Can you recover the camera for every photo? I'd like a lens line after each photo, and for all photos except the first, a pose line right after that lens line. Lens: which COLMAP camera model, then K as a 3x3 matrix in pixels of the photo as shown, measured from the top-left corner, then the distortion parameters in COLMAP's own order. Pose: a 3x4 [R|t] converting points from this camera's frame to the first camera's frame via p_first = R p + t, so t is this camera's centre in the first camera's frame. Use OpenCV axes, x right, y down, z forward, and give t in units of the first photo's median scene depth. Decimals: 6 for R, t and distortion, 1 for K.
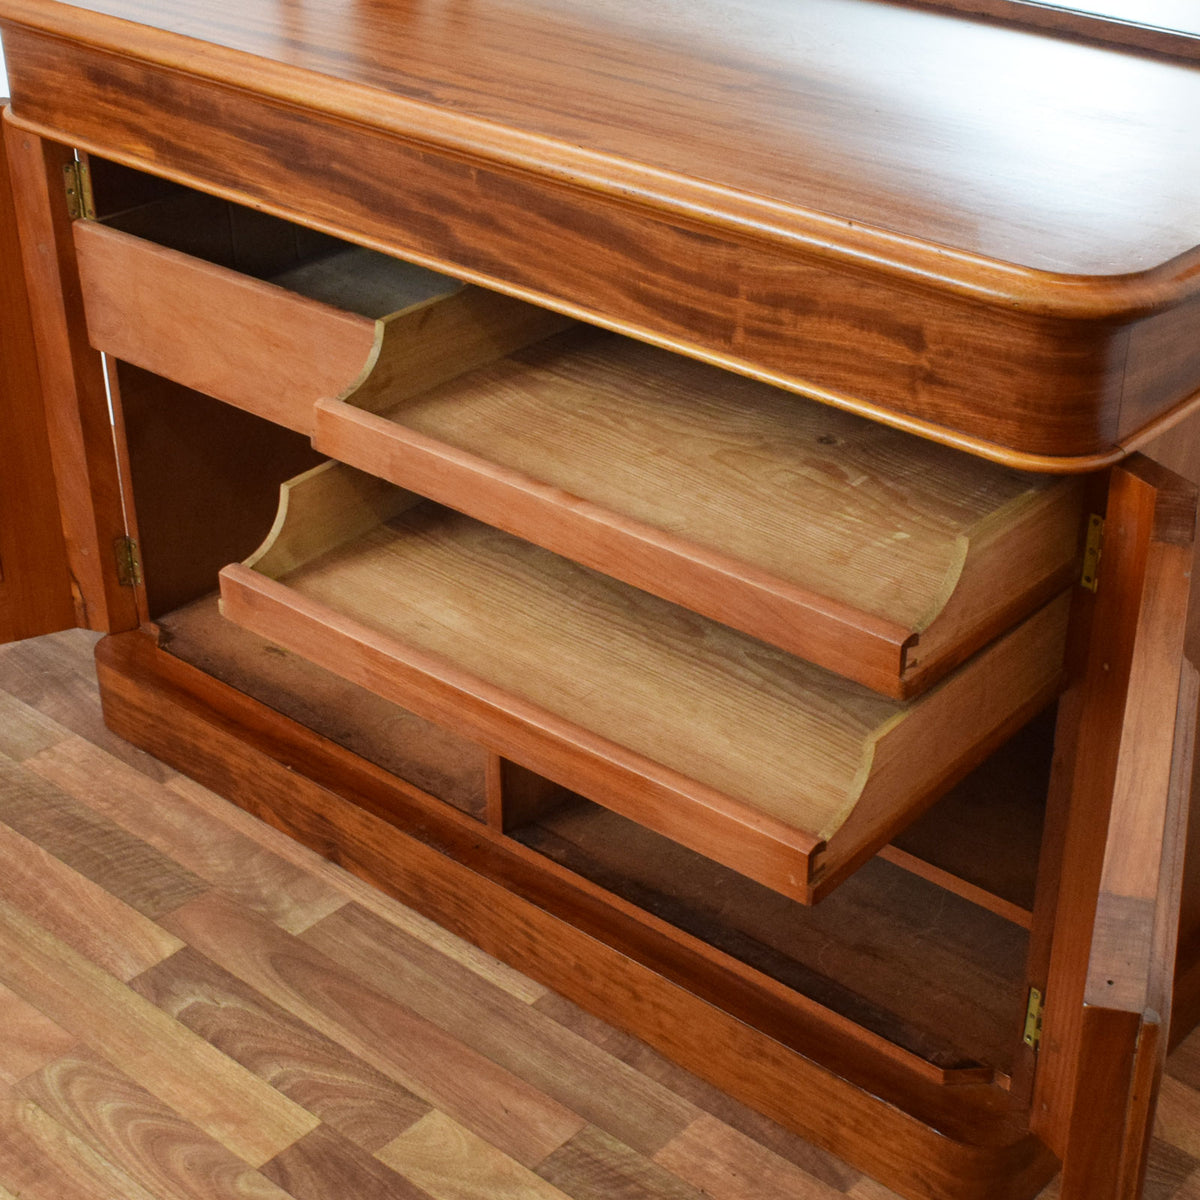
lens RADIAL K [[2117.3, 0, 658.5], [0, 2117.3, 665.0], [0, 0, 1]] dist [-0.030121, -0.030176]
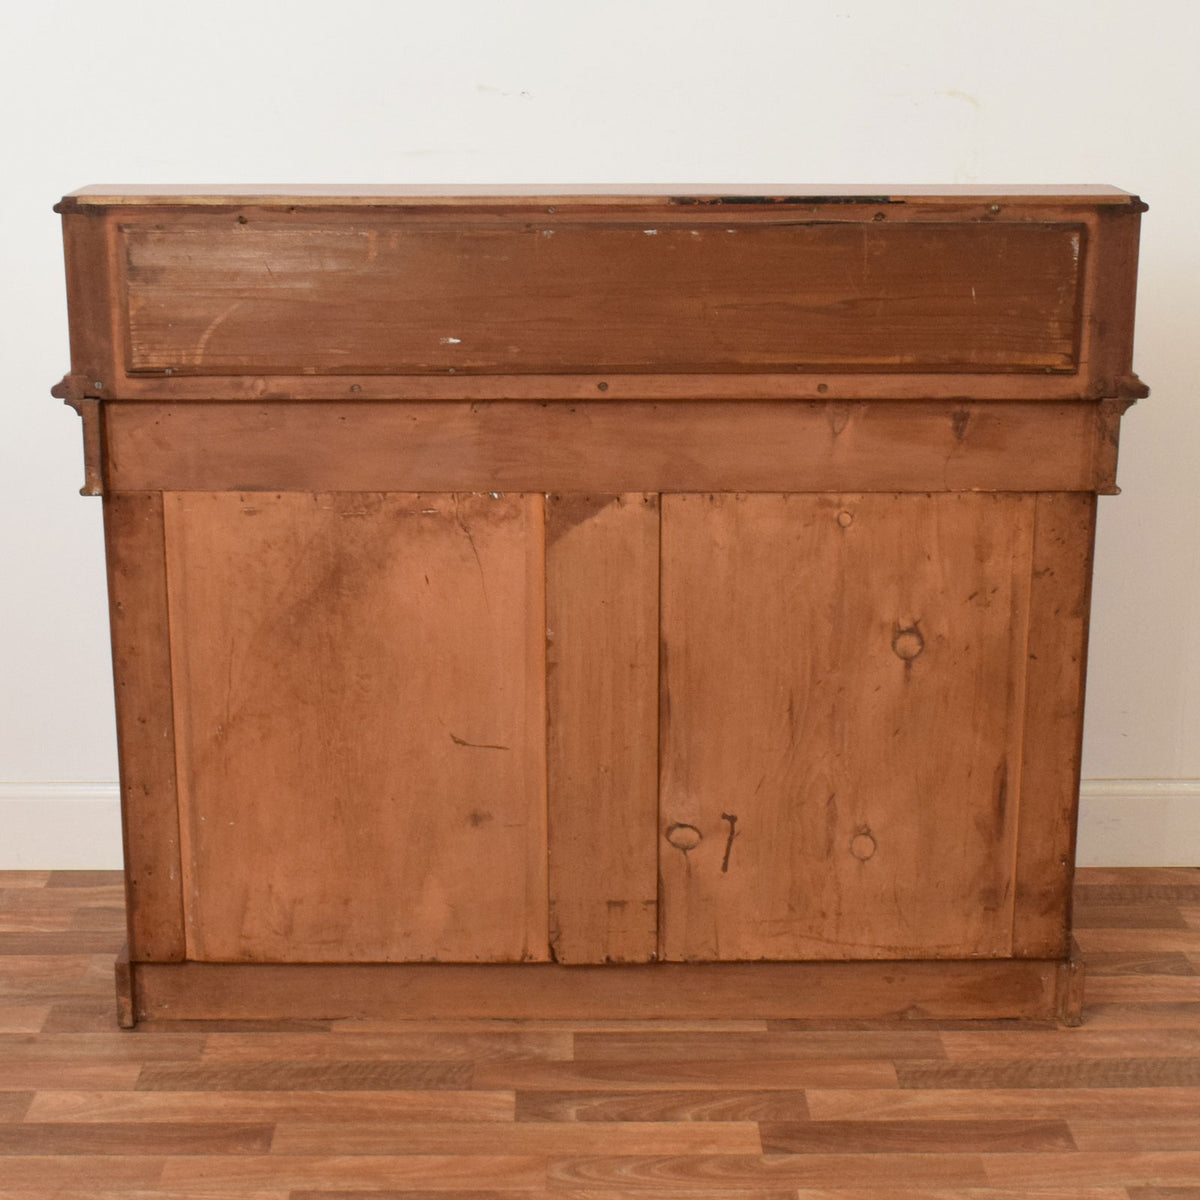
lens RADIAL K [[2366.3, 0, 600.0], [0, 2366.3, 600.0], [0, 0, 1]] dist [-0.015320, 0.044051]
pose [[0.750970, -0.184956, 0.633905, -1.200099], [0.348783, 0.926239, -0.142942, 0.098491], [-0.560710, 0.328440, 0.760087, -0.192435]]
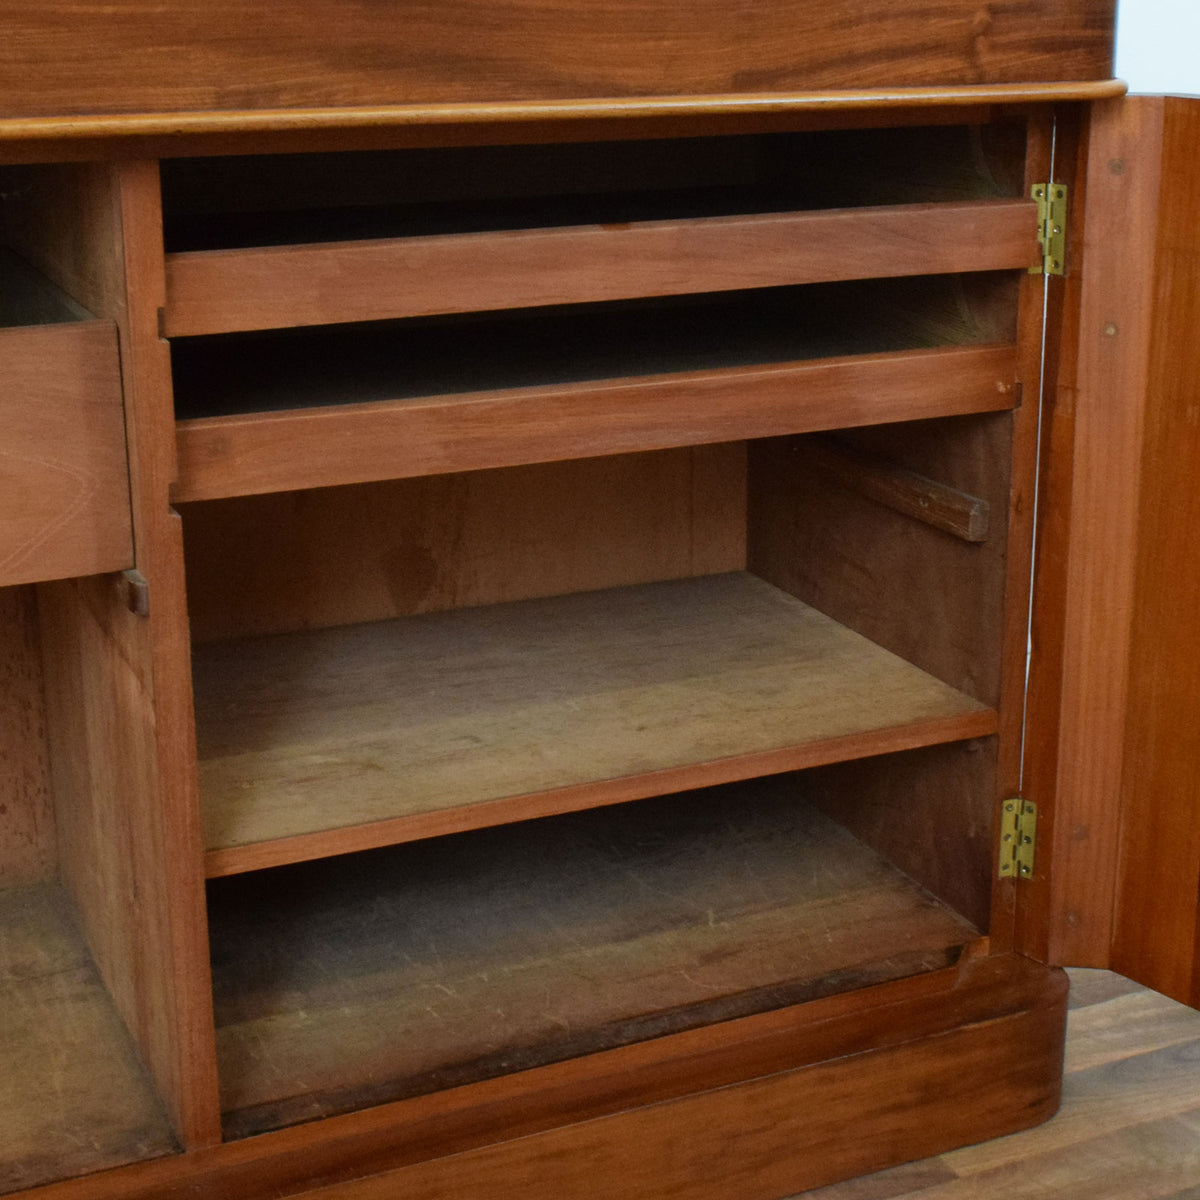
lens RADIAL K [[2182.6, 0, 694.4], [0, 2182.6, 546.1], [0, 0, 1]] dist [0.006935, -0.060962]
pose [[0.390832, -0.261144, 0.882641, -0.626789], [0.478166, 0.876971, 0.047735, -0.042380], [-0.786516, 0.403392, 0.467618, 0.627741]]
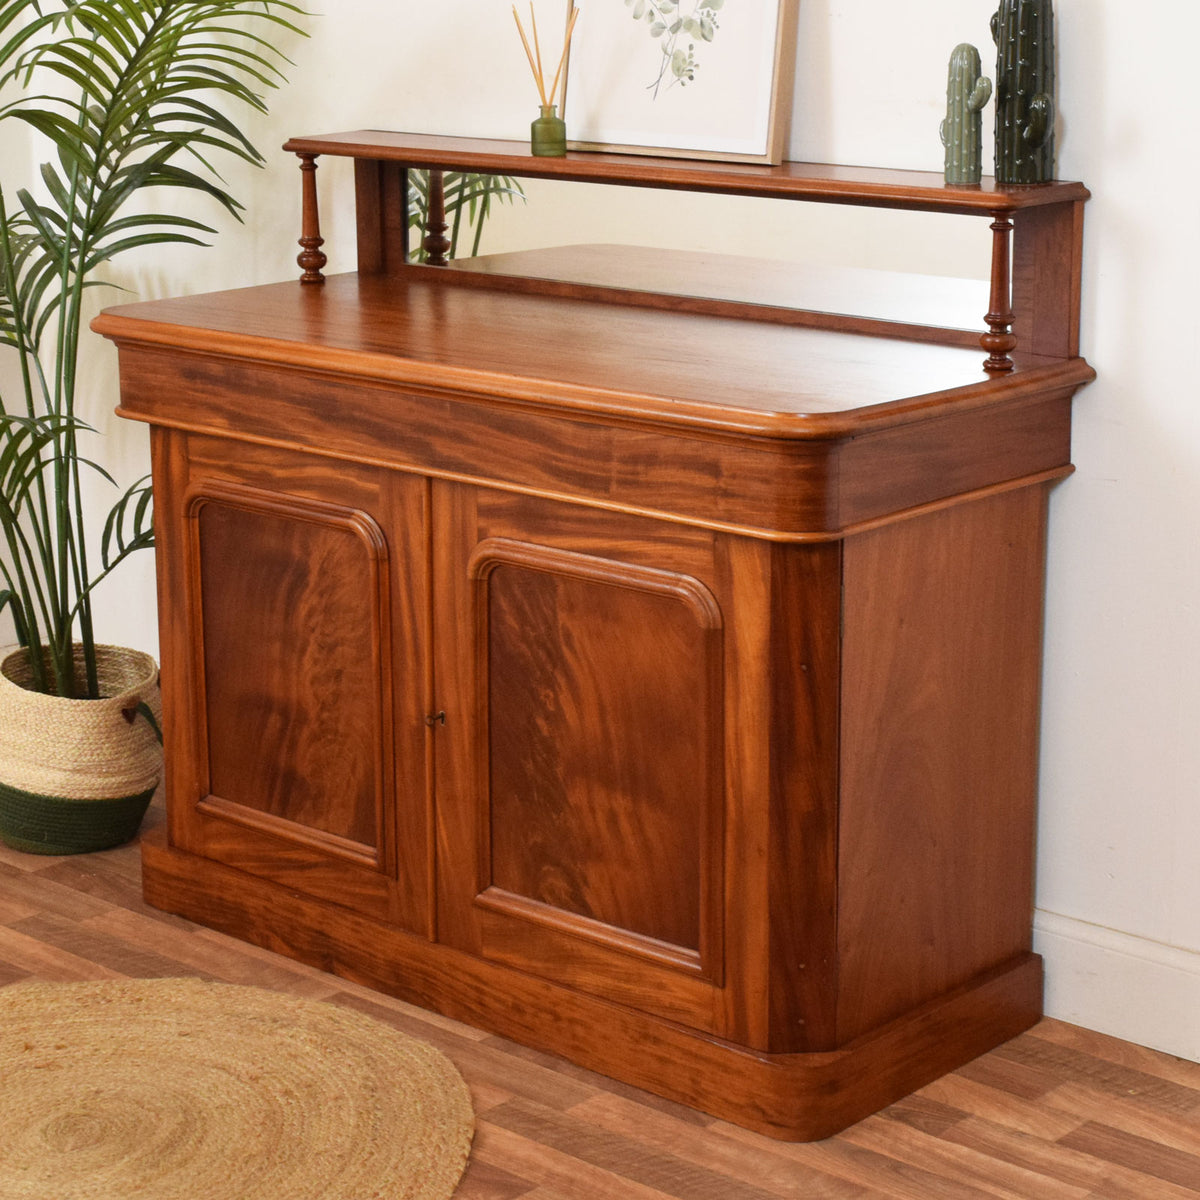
lens RADIAL K [[2759.7, 0, 597.3], [0, 2759.7, 583.9], [0, 0, 1]] dist [-0.036924, 0.477557]
pose [[0.999376, -0.004251, -0.035070, 0.086019], [-0.006559, 0.953144, -0.302446, 0.470442], [0.034713, 0.302487, 0.952521, -0.823053]]
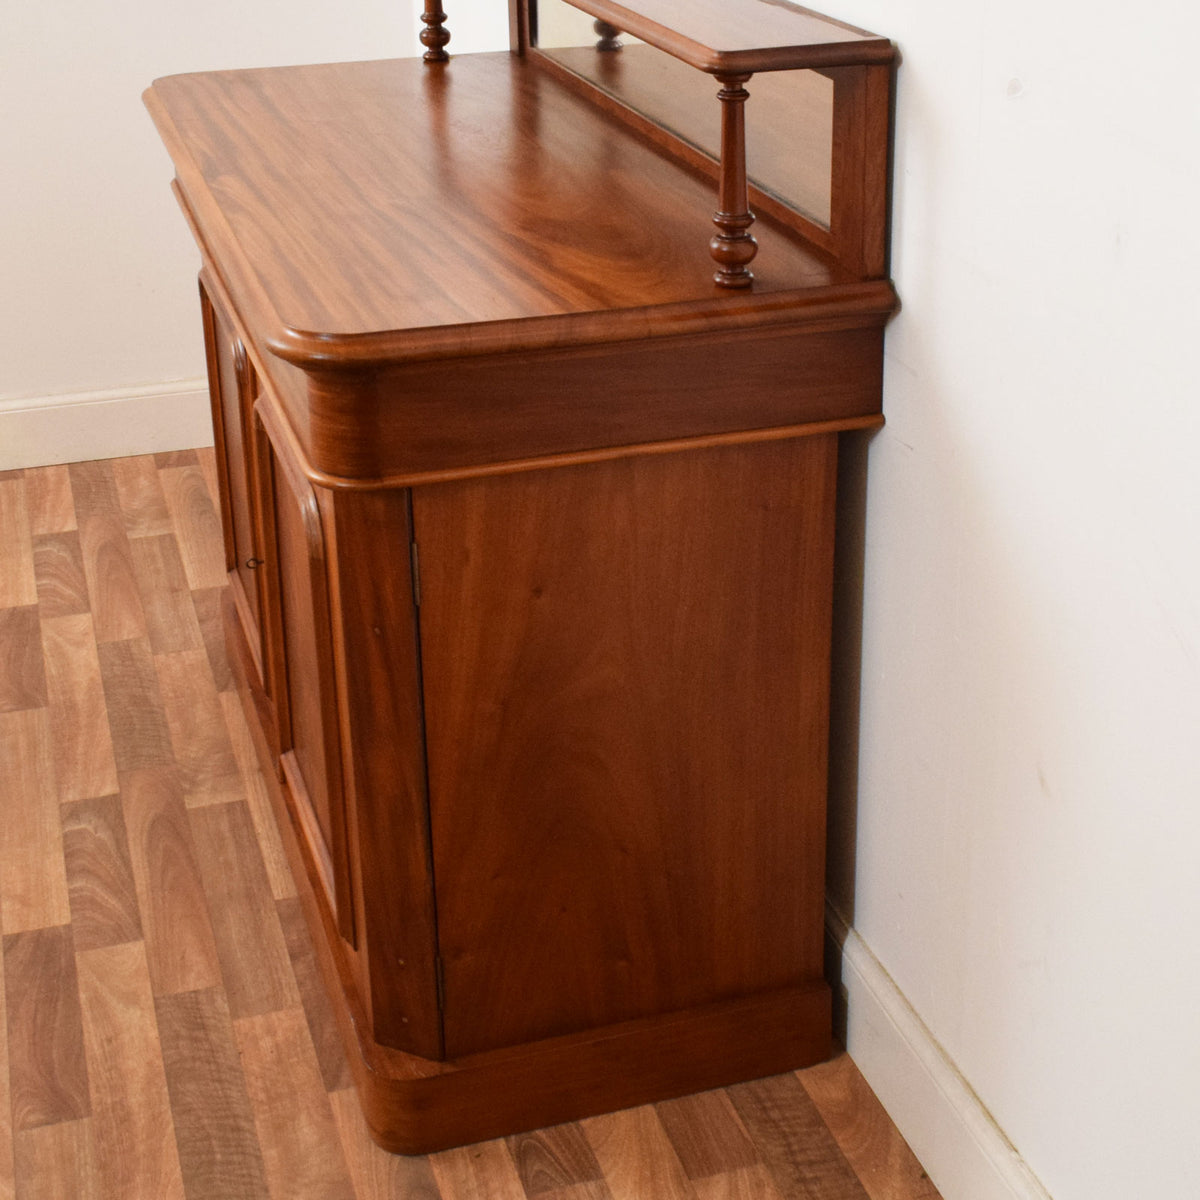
lens RADIAL K [[2021.4, 0, 635.5], [0, 2021.4, 507.2], [0, 0, 1]] dist [0.002304, -0.047922]
pose [[0.850666, 0.185379, -0.491938, 0.768750], [-0.259968, 0.961677, -0.087146, -0.016154], [0.456930, 0.202020, 0.866258, 0.018141]]
